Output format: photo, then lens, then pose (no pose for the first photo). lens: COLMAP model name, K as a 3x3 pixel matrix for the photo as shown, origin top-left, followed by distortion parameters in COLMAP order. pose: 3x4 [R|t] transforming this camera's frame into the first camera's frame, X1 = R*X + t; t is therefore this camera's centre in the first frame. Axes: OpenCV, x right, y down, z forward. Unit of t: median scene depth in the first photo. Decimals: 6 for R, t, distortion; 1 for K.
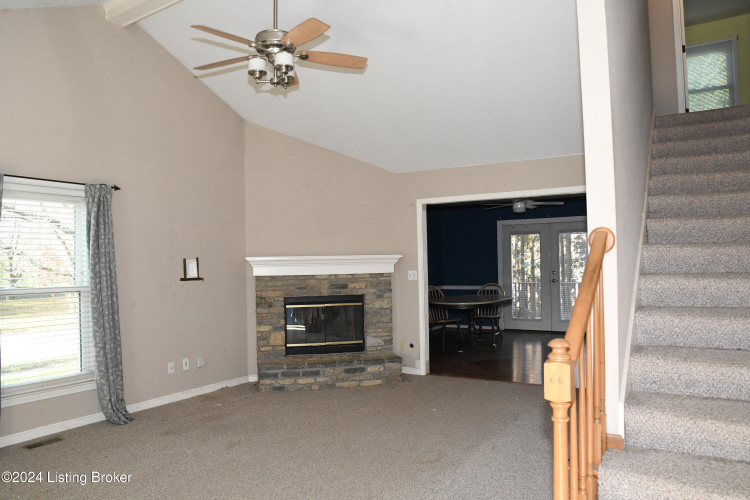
lens RADIAL K [[542.0, 0, 375.0], [0, 542.0, 250.0], [0, 0, 1]] dist [-0.065902, -0.000689]
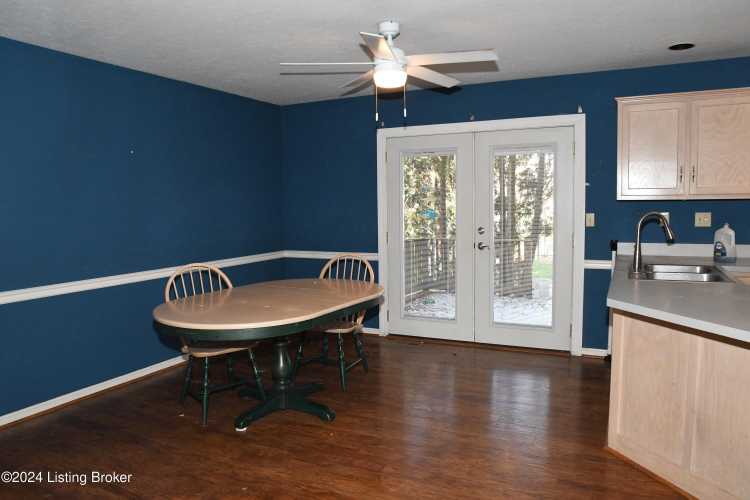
lens RADIAL K [[542.0, 0, 375.0], [0, 542.0, 250.0], [0, 0, 1]] dist [-0.065902, -0.000689]
pose [[0.994587, -0.004803, 0.103792, 0.113549], [-0.005467, 0.995128, 0.098440, 0.009028], [-0.103759, -0.098475, 0.989715, 0.324936]]
